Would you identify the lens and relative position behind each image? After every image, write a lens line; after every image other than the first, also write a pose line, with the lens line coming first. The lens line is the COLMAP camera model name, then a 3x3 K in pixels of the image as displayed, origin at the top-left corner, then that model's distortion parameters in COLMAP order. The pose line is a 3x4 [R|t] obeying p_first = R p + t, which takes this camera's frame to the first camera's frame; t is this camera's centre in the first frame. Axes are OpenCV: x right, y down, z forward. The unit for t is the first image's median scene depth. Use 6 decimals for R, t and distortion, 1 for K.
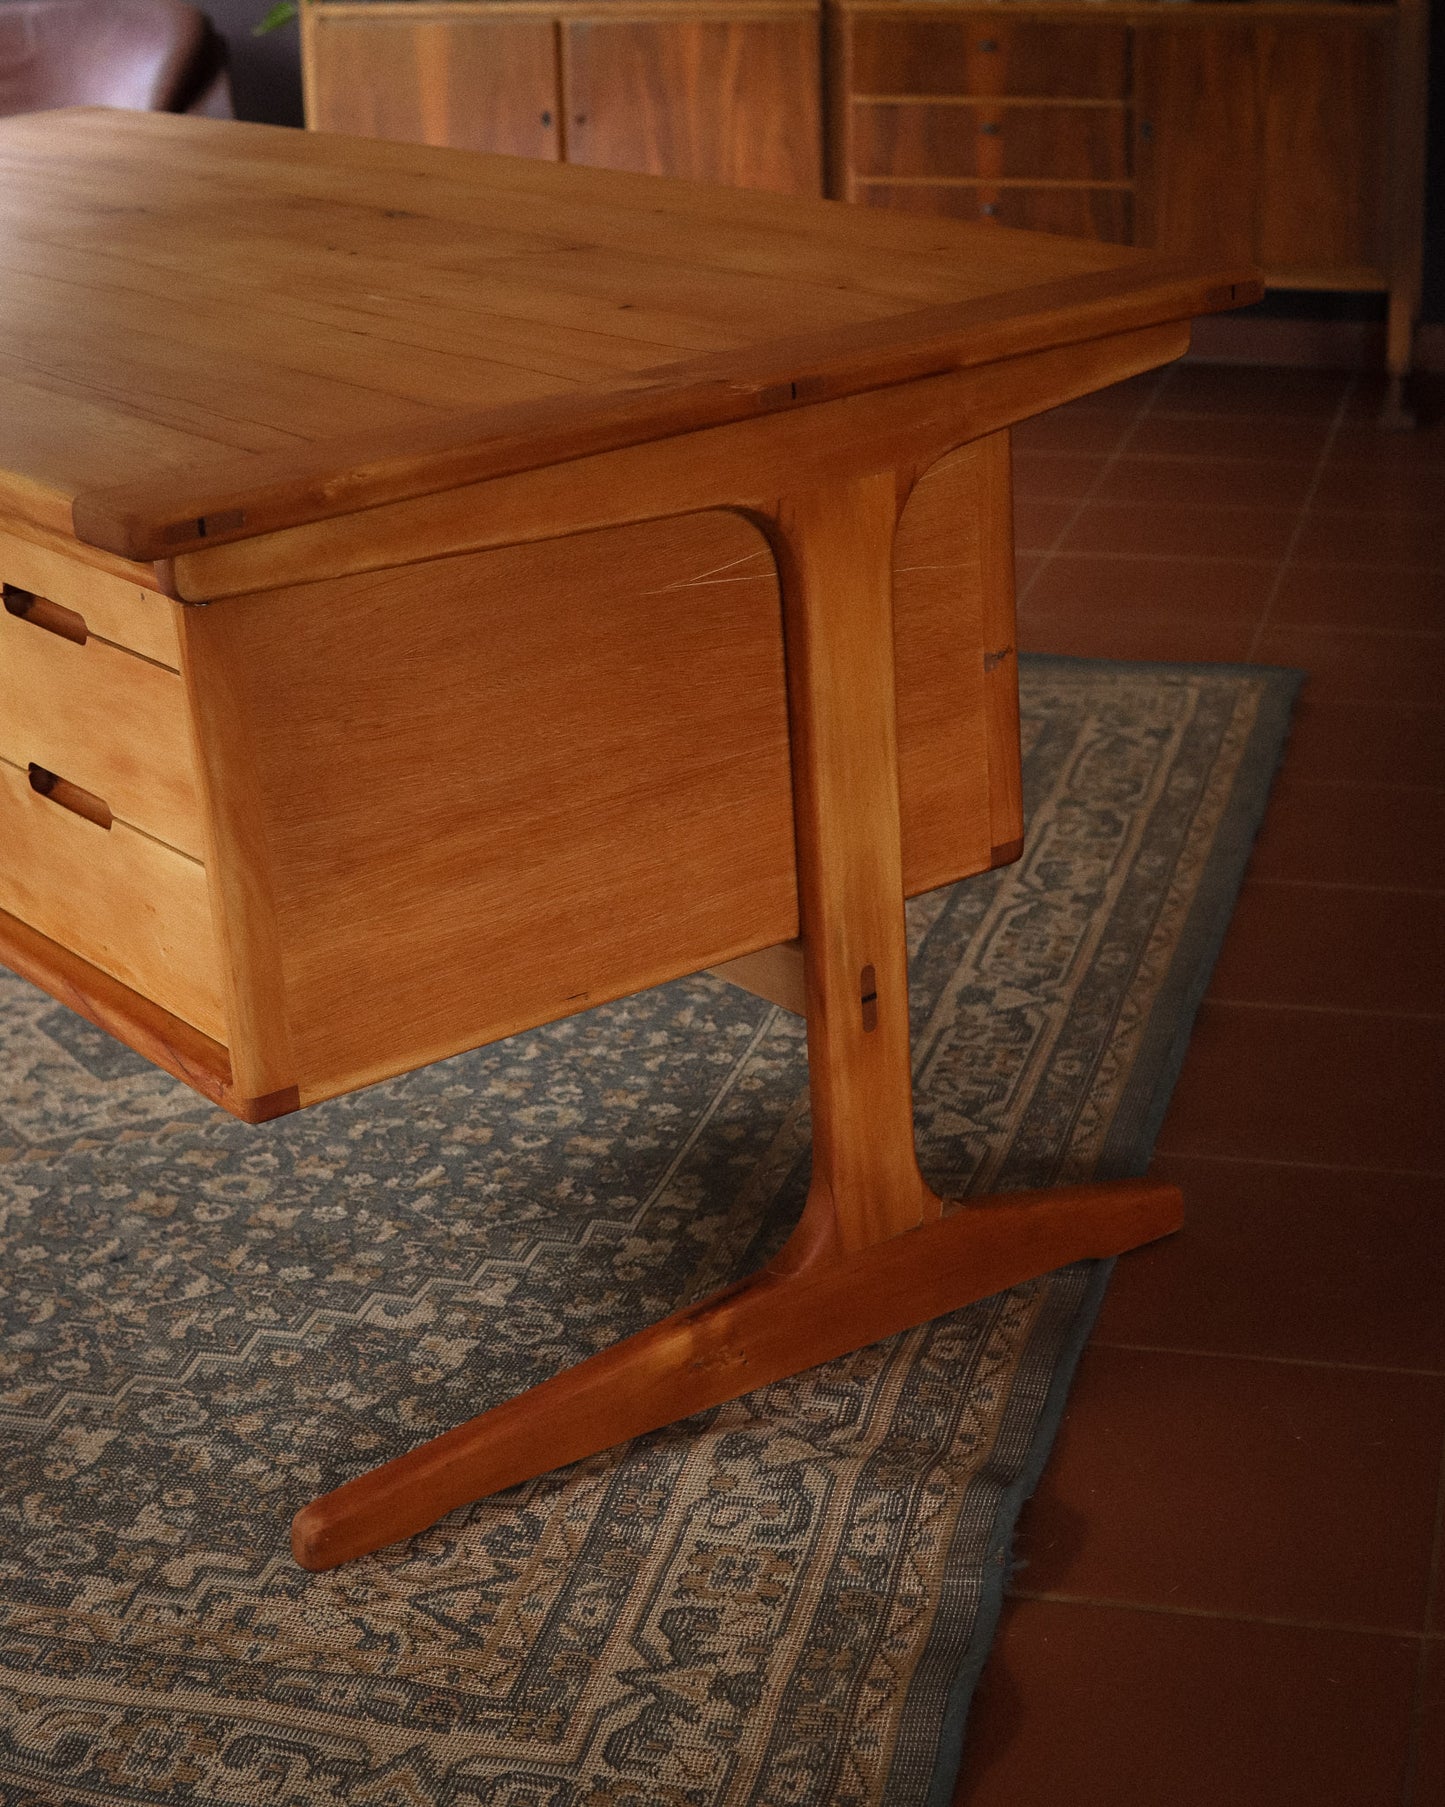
lens RADIAL K [[3146.3, 0, 743.4], [0, 3146.3, 895.0], [0, 0, 1]] dist [-0.169937, -0.134171]
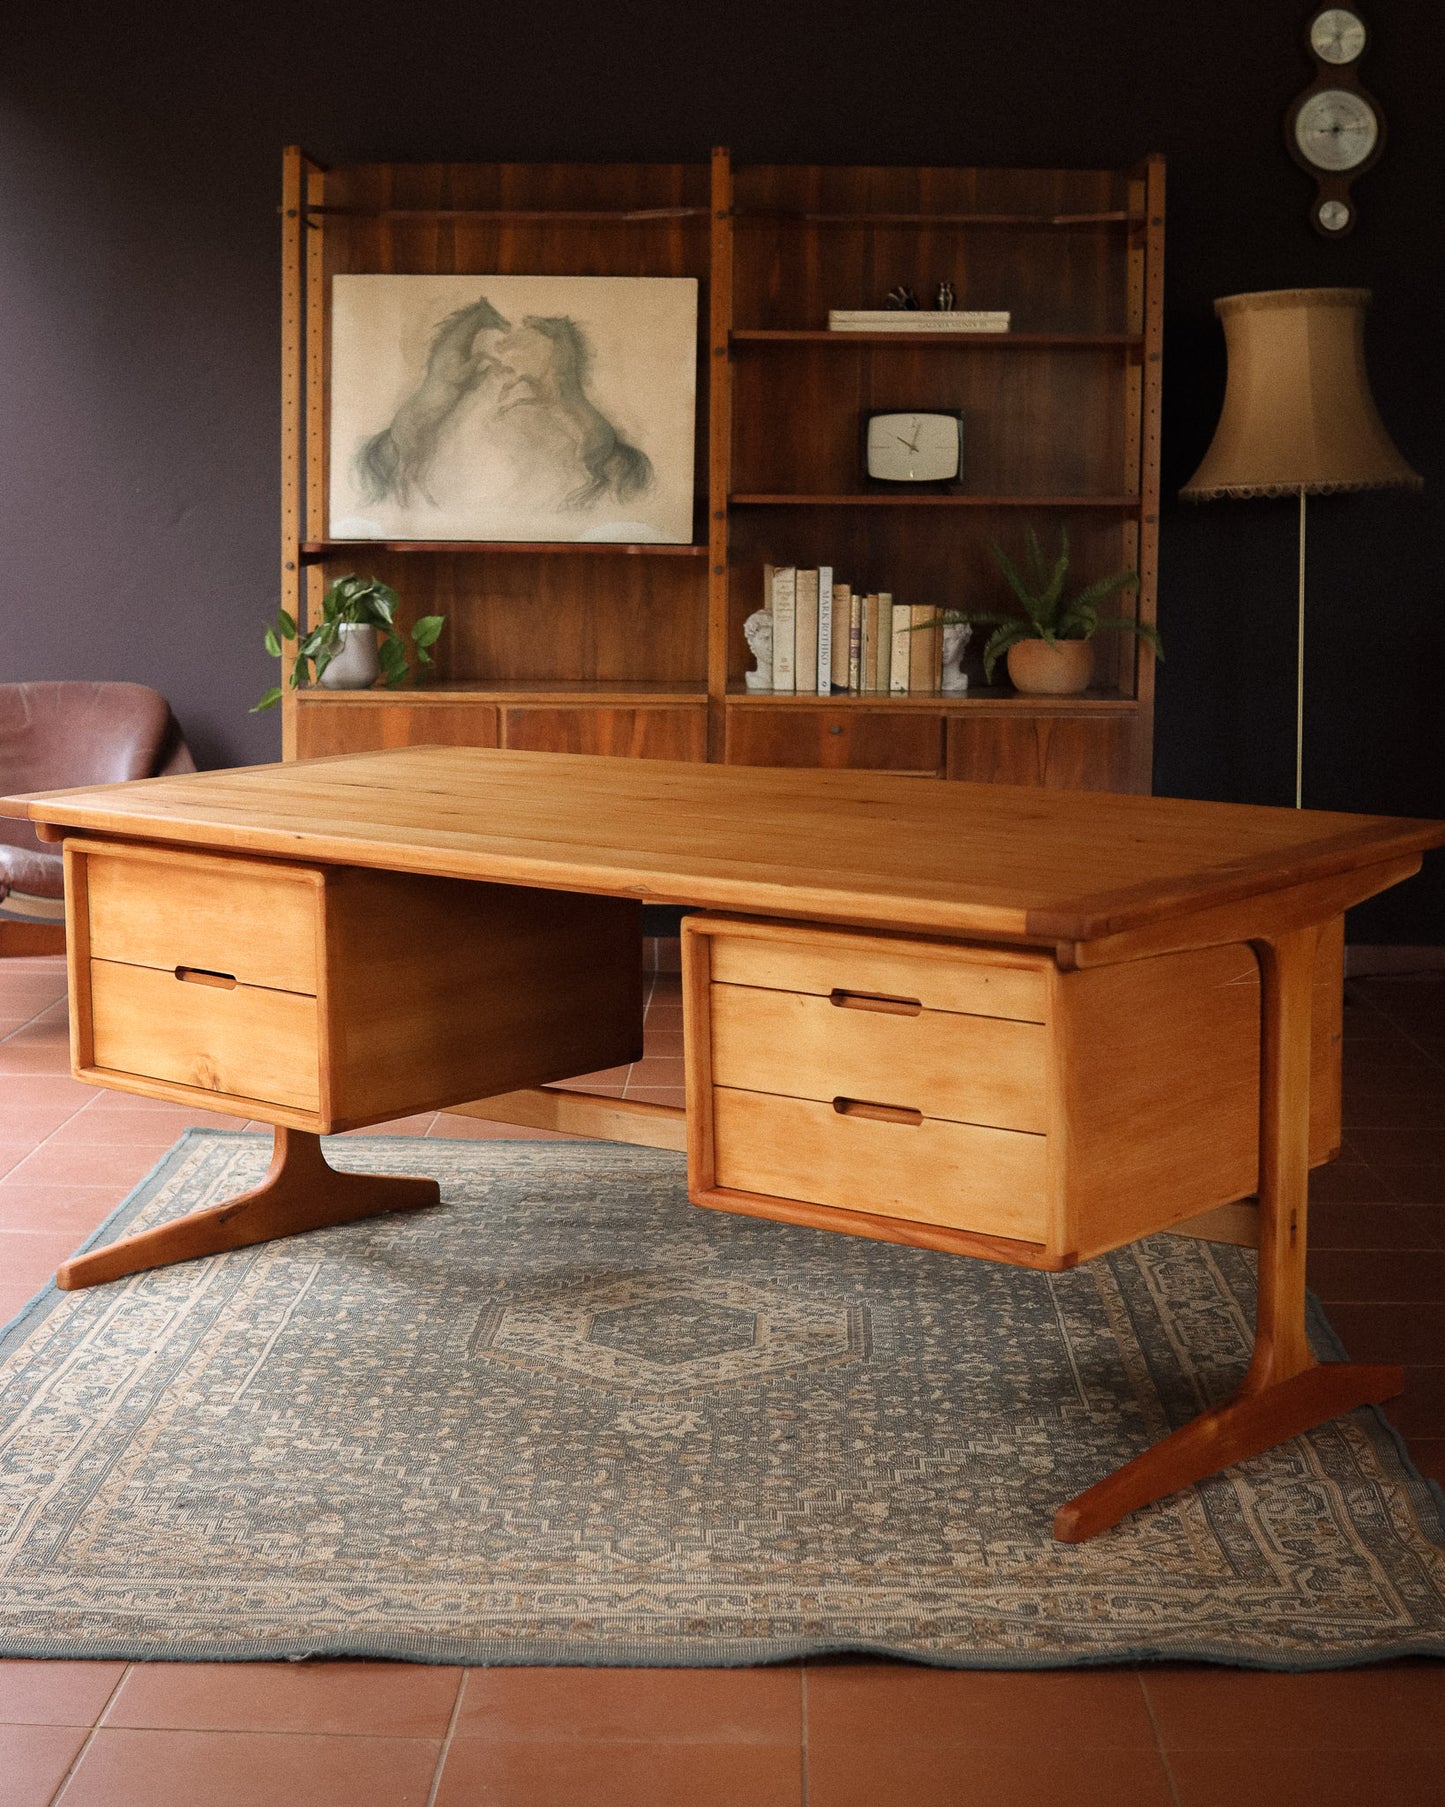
lens RADIAL K [[3170.7, 0, 725.1], [0, 3170.7, 1016.0], [0, 0, 1]] dist [-0.168971, -0.173881]
pose [[0.972857, -0.005937, 0.231332, -0.679909], [0.049705, 0.981699, -0.183839, 0.226040], [-0.226007, 0.190347, 0.955347, -0.635107]]
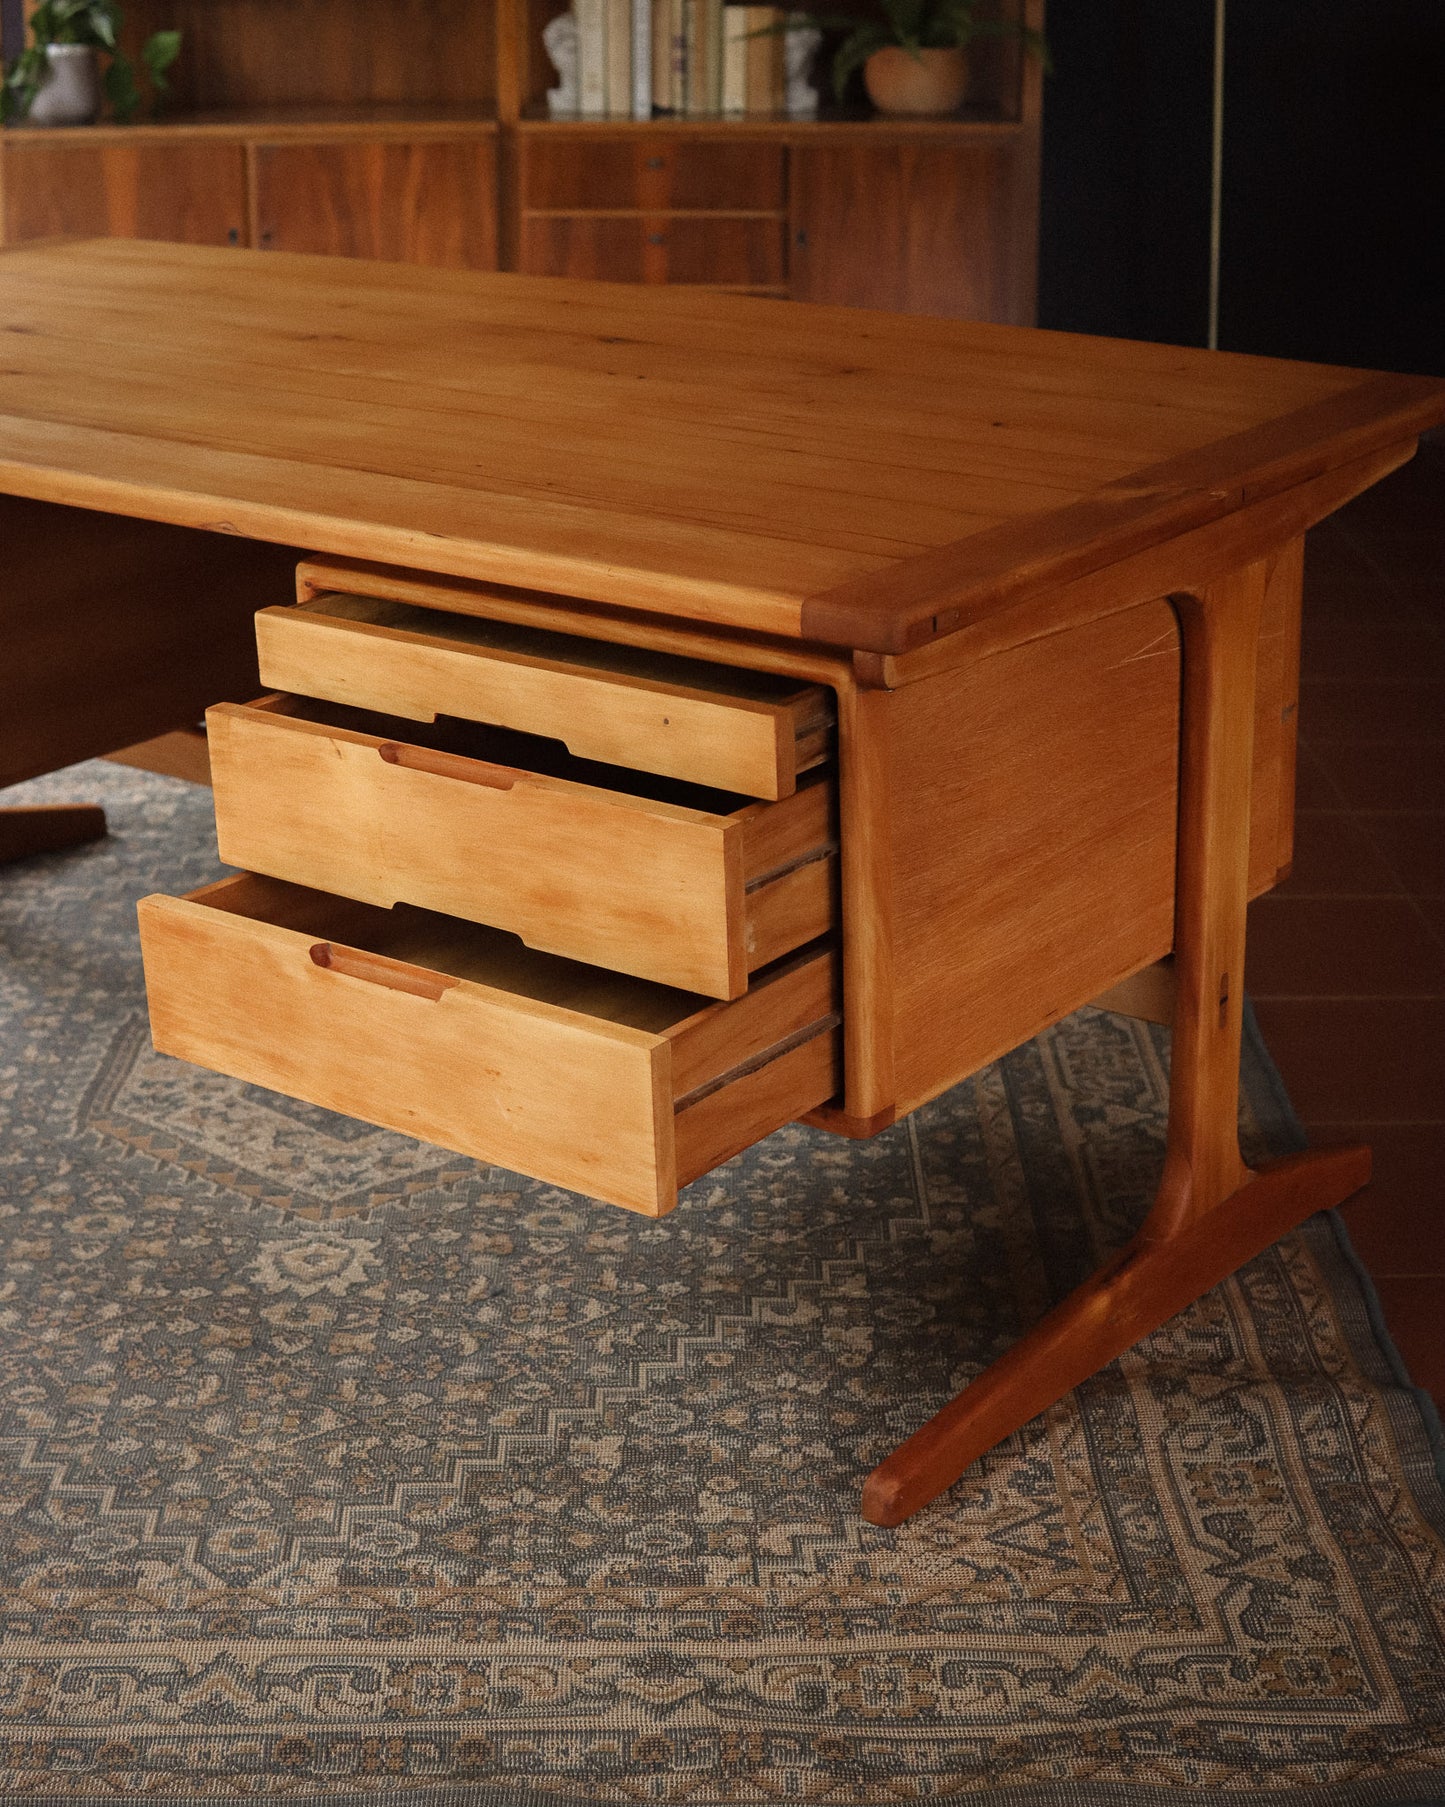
lens RADIAL K [[3030.0, 0, 718.6], [0, 3030.0, 945.6], [0, 0, 1]] dist [-0.155643, -0.210661]
pose [[0.966656, -0.066339, 0.247337, -0.430468], [0.067043, 0.997734, 0.005582, -0.007276], [-0.247147, 0.011186, 0.968913, -0.062165]]
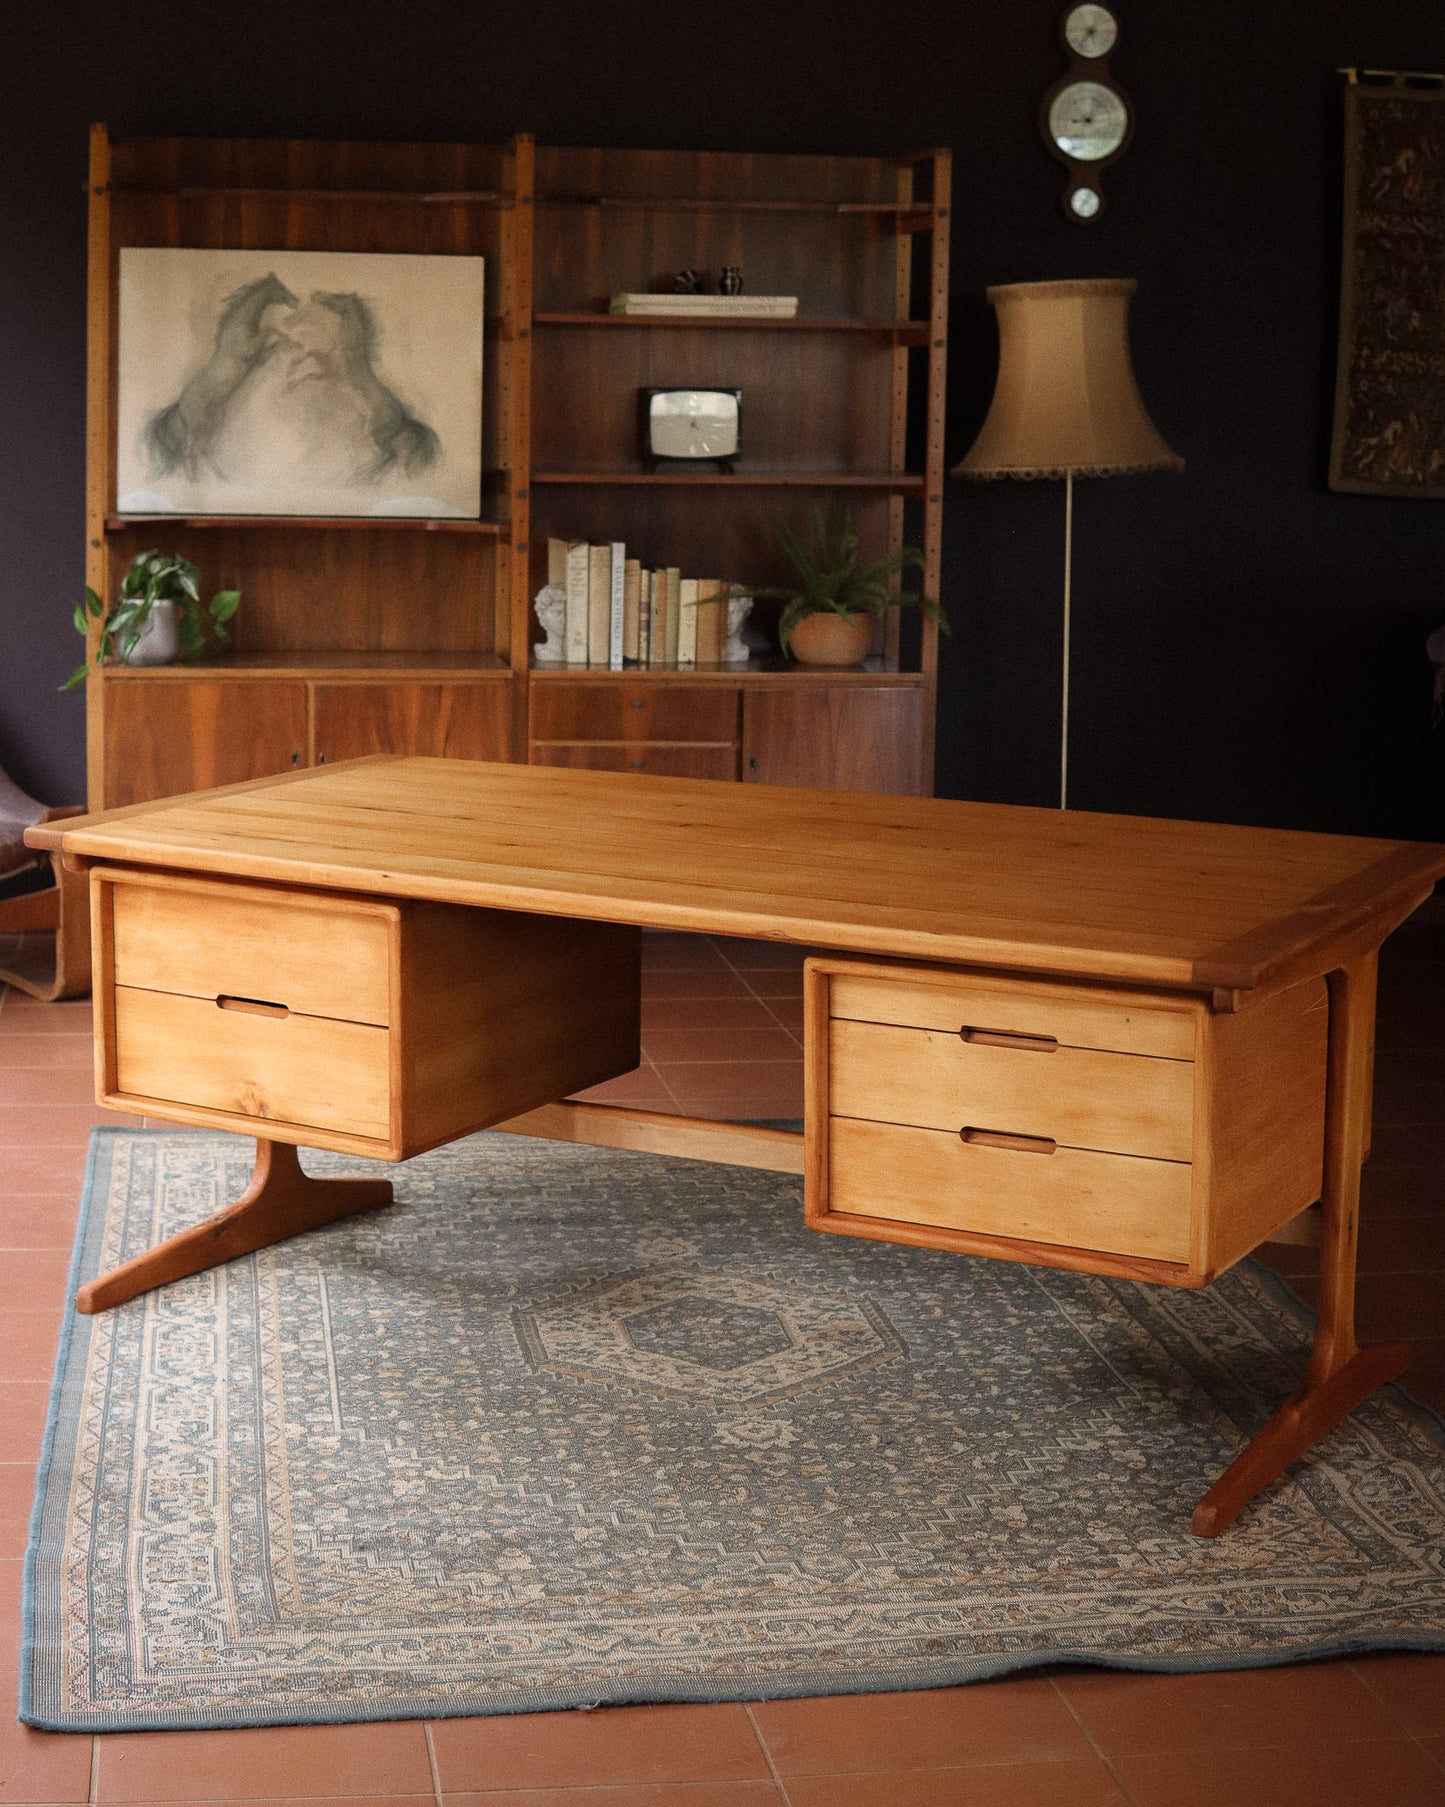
lens RADIAL K [[3146.3, 0, 743.4], [0, 3146.3, 895.0], [0, 0, 1]] dist [-0.169937, -0.134171]
pose [[0.913707, -0.022474, 0.405752, -1.066389], [0.100044, 0.980179, -0.170996, 0.122162], [-0.393867, 0.196833, 0.897845, -0.595811]]
